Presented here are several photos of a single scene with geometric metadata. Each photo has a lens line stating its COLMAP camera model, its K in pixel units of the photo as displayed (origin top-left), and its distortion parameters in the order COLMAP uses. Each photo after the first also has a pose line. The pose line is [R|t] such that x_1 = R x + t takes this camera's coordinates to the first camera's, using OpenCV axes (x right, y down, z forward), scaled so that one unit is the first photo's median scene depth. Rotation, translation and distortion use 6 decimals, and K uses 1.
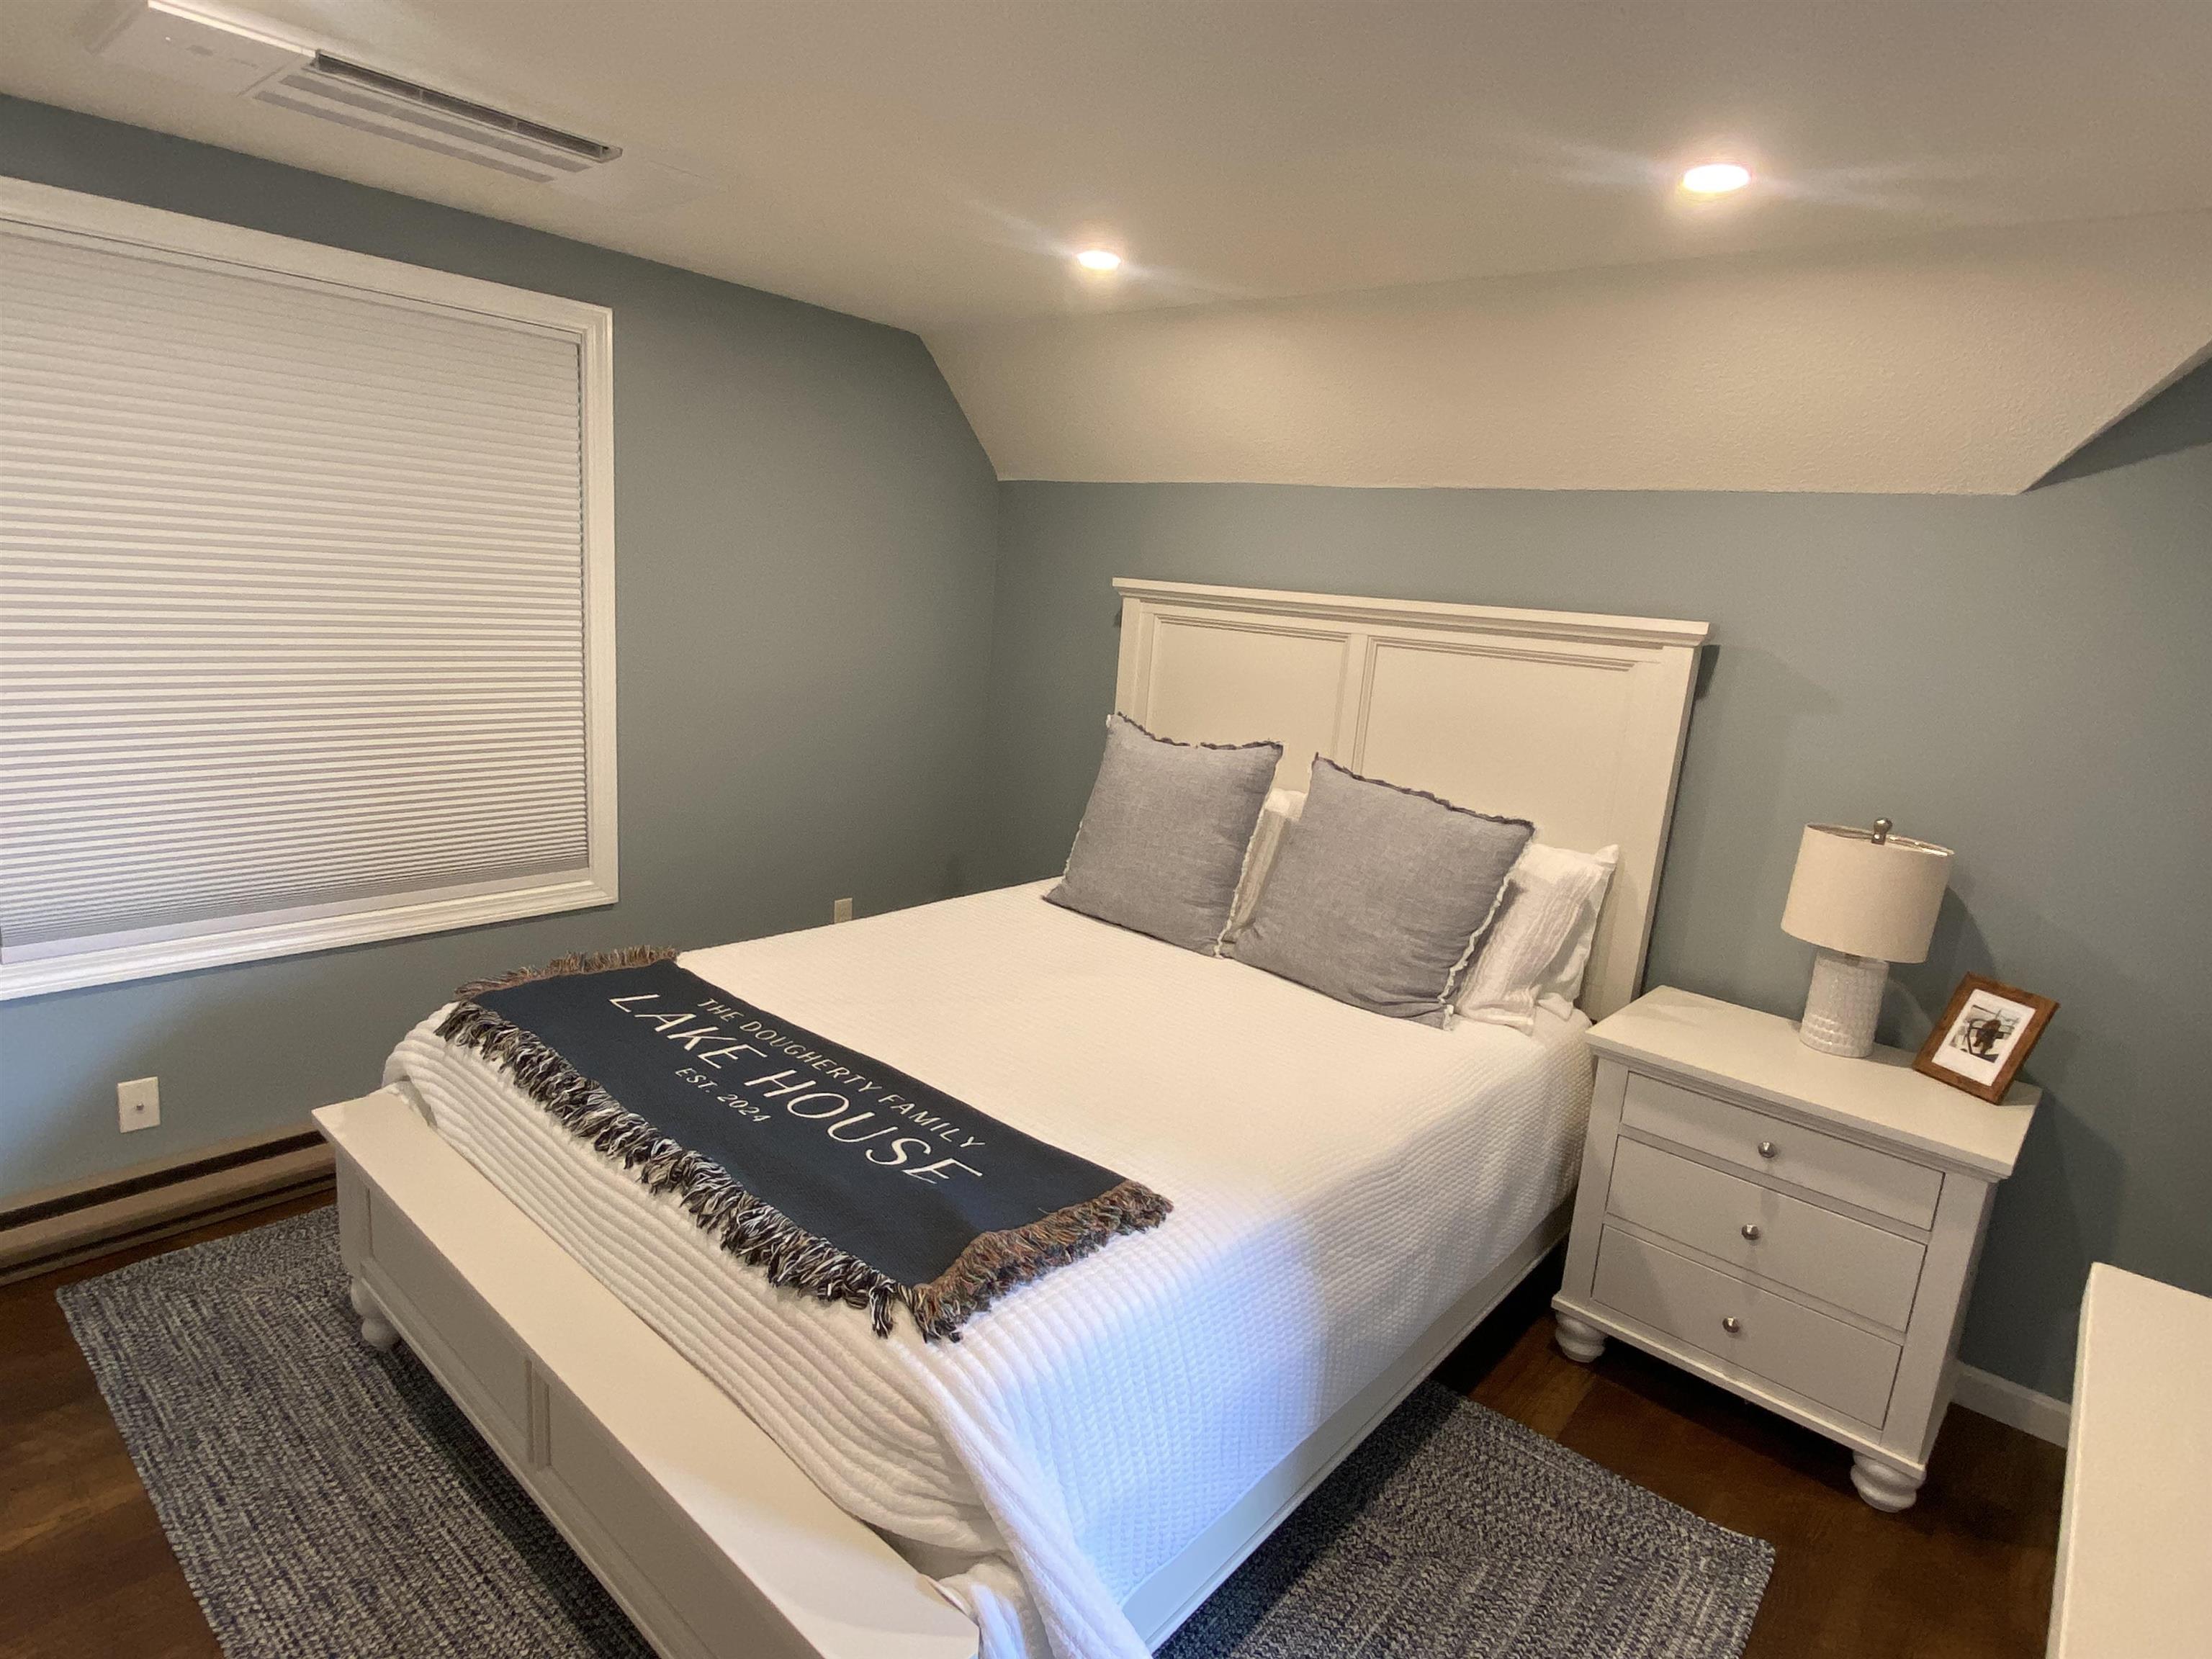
lens RADIAL K [[1189.1, 0, 1106.0], [0, 1189.1, 829.5], [0, 0, 1]] dist [0.057911, -0.050847]
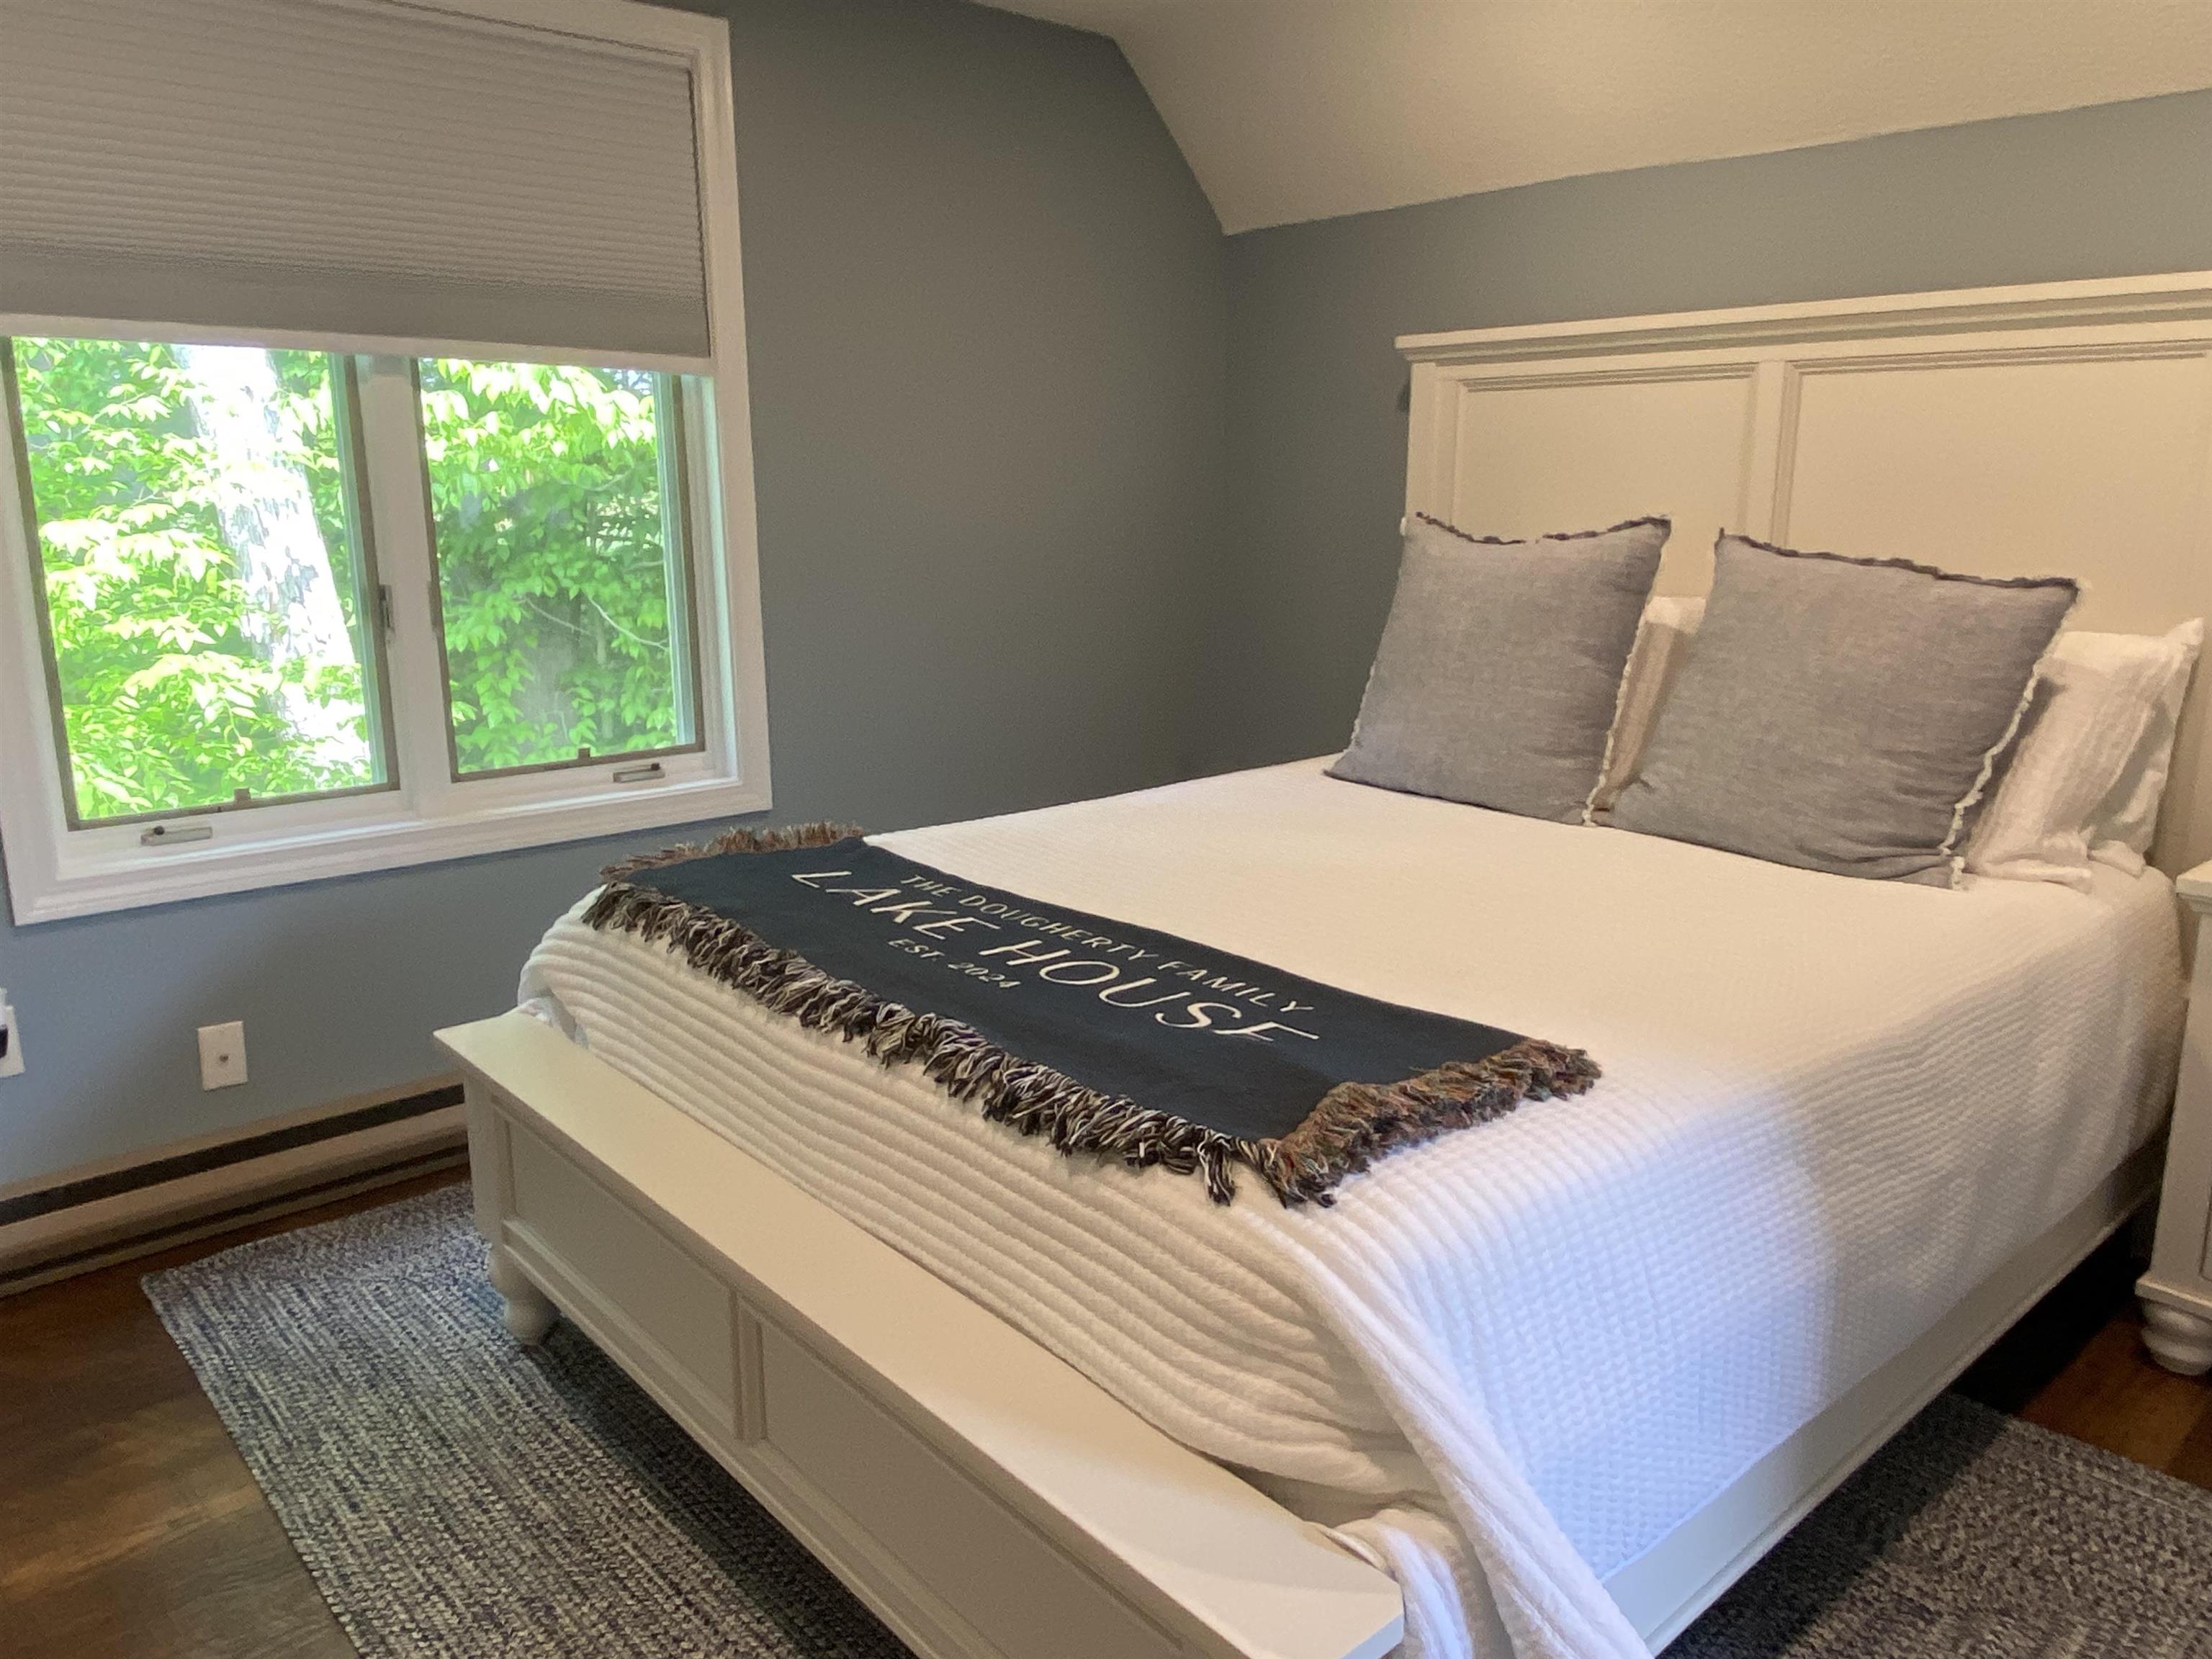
lens RADIAL K [[1584.6, 0, 1113.8], [0, 1584.6, 806.7], [0, 0, 1]] dist [0.123690, -0.193839]
pose [[0.988628, -0.049543, -0.141985, -0.070528], [0.048785, 0.998770, -0.008820, 0.129537], [0.142248, 0.001793, 0.989829, 0.026627]]
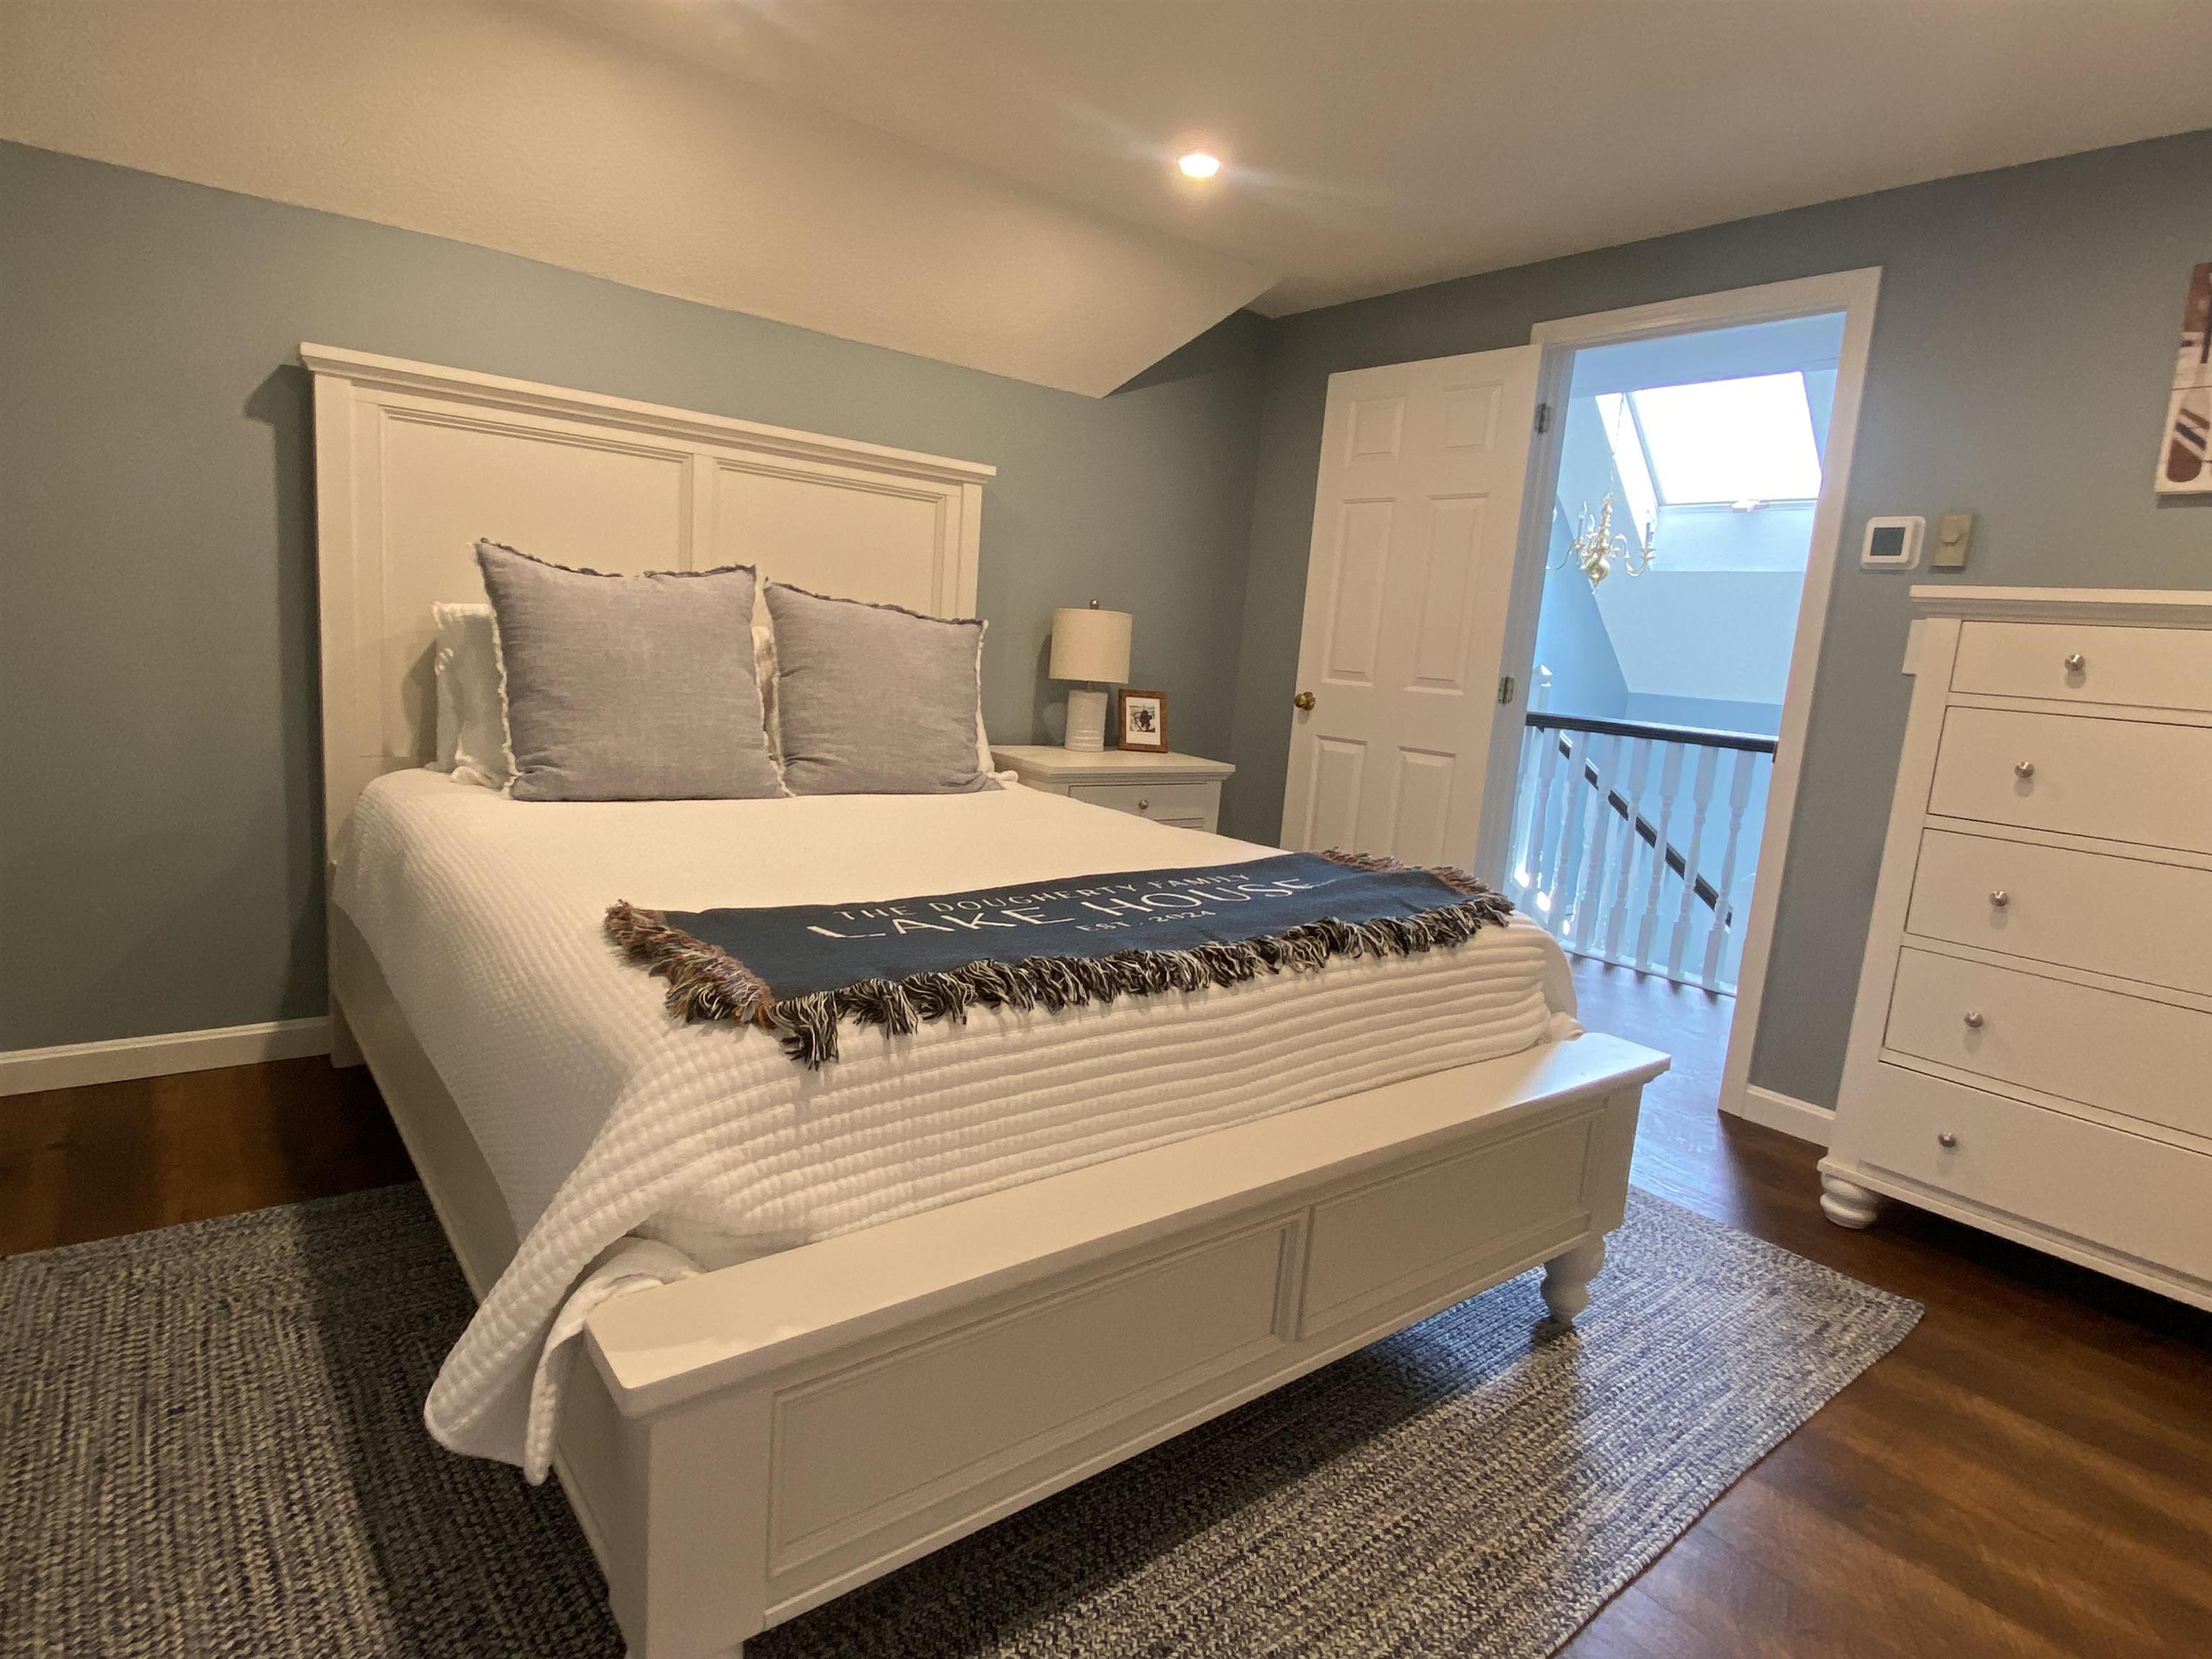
lens RADIAL K [[1189.1, 0, 1106.0], [0, 1189.1, 829.5], [0, 0, 1]] dist [0.057911, -0.050847]
pose [[0.182132, -0.217229, 0.958978, -1.092034], [0.146948, 0.970351, 0.191897, -0.016306], [-0.972232, 0.105969, 0.208654, 0.796018]]
